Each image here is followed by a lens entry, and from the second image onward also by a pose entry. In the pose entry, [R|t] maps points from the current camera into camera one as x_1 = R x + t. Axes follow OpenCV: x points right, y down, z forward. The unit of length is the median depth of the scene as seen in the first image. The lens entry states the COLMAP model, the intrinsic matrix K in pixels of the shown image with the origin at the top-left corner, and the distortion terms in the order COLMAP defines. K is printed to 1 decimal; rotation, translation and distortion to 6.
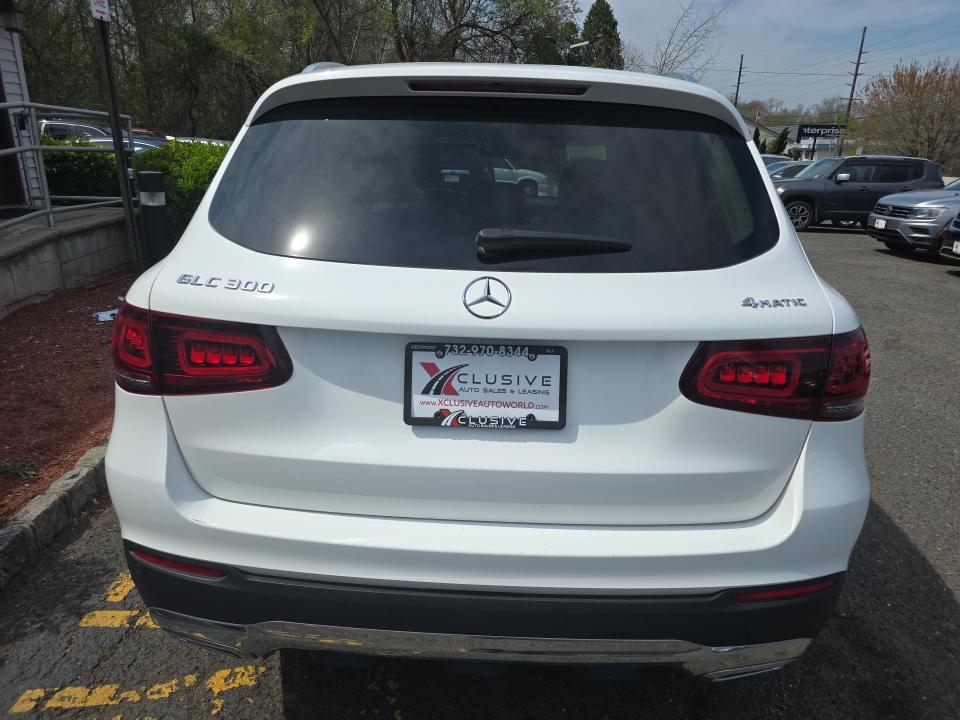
lens RADIAL K [[721.0, 0, 480.0], [0, 721.0, 360.0], [0, 0, 1]] dist [0.048456, -0.004972]
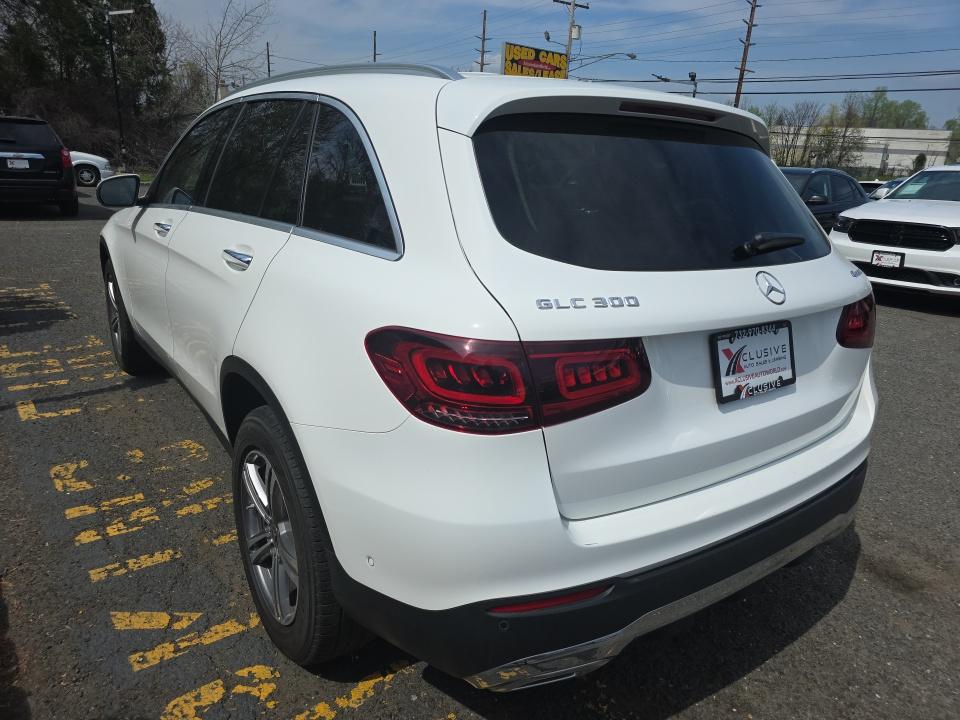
lens RADIAL K [[721.0, 0, 480.0], [0, 721.0, 360.0], [0, 0, 1]] dist [0.048456, -0.004972]
pose [[0.774776, -0.164550, 0.610447, -1.105072], [0.150815, 0.985765, 0.074306, -0.126416], [-0.613985, 0.034494, 0.788564, 0.316119]]
